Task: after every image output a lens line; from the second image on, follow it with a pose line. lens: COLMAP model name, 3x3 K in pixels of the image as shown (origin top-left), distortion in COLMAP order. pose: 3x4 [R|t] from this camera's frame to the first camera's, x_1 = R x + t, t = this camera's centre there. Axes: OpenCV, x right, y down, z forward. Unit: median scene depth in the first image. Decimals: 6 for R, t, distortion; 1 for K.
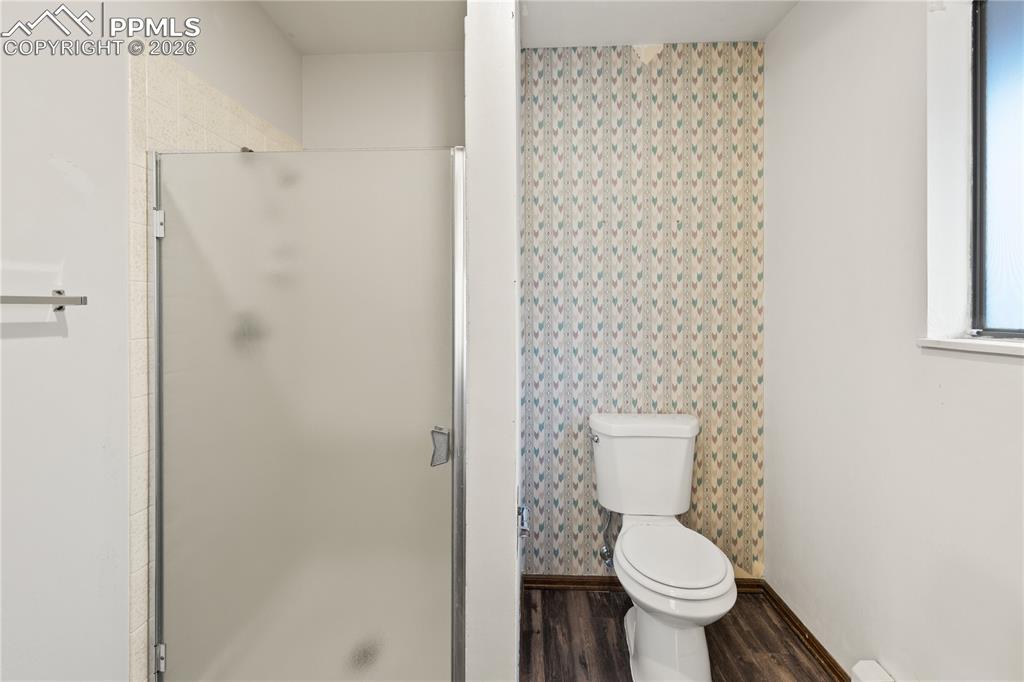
lens RADIAL K [[444.9, 0, 505.4], [0, 444.9, 308.6], [0, 0, 1]] dist [0.000008, 0.000061]
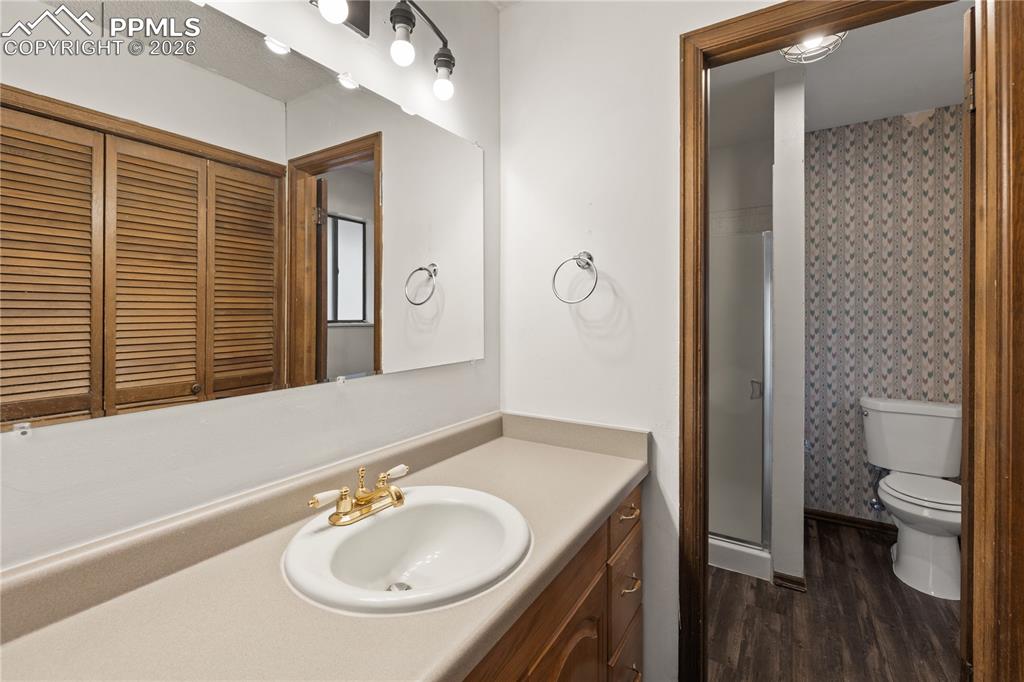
lens RADIAL K [[442.8, 0, 509.8], [0, 442.8, 315.0], [0, 0, 1]] dist [0.000459, -0.000105]
pose [[0.872835, 0.003240, -0.488005, -0.082283], [-0.007114, 0.999956, -0.006085, 0.005314], [0.487964, 0.008783, 0.872819, -0.682674]]
